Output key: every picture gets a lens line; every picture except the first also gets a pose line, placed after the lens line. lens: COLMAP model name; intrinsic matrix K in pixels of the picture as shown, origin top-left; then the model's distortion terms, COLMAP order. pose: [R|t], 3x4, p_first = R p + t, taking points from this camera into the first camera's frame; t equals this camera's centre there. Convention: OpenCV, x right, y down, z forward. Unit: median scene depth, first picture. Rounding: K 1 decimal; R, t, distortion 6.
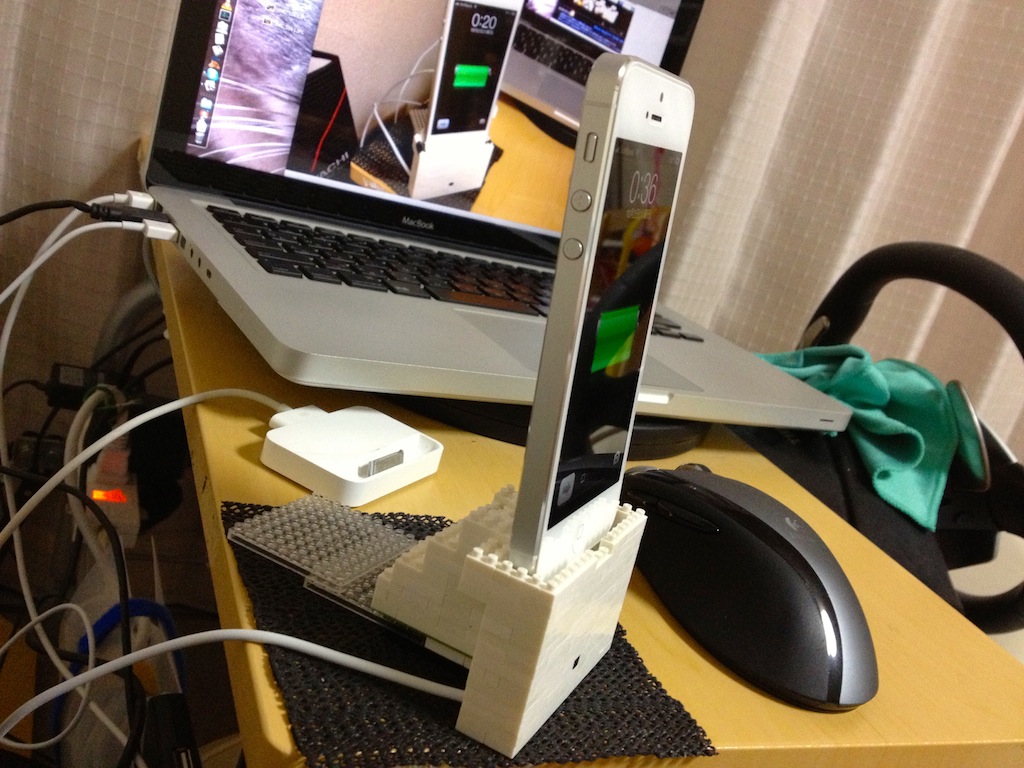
lens RADIAL K [[1028.0, 0, 512.0], [0, 1028.0, 384.0], [0, 0, 1]] dist [0.205993, -0.518094]
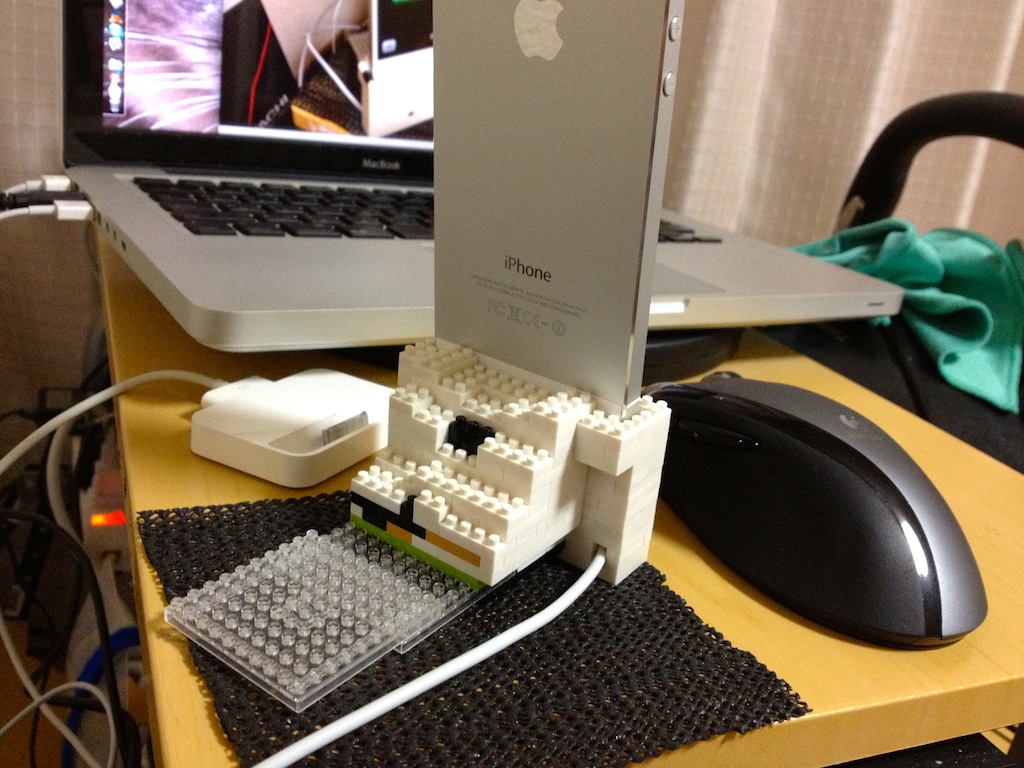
lens RADIAL K [[1028.0, 0, 512.0], [0, 1028.0, 384.0], [0, 0, 1]] dist [0.205993, -0.518094]
pose [[0.985783, -0.160968, -0.048179, 0.035820], [0.162455, 0.986298, 0.028701, 0.025622], [0.042899, -0.036120, 0.998426, 0.119074]]
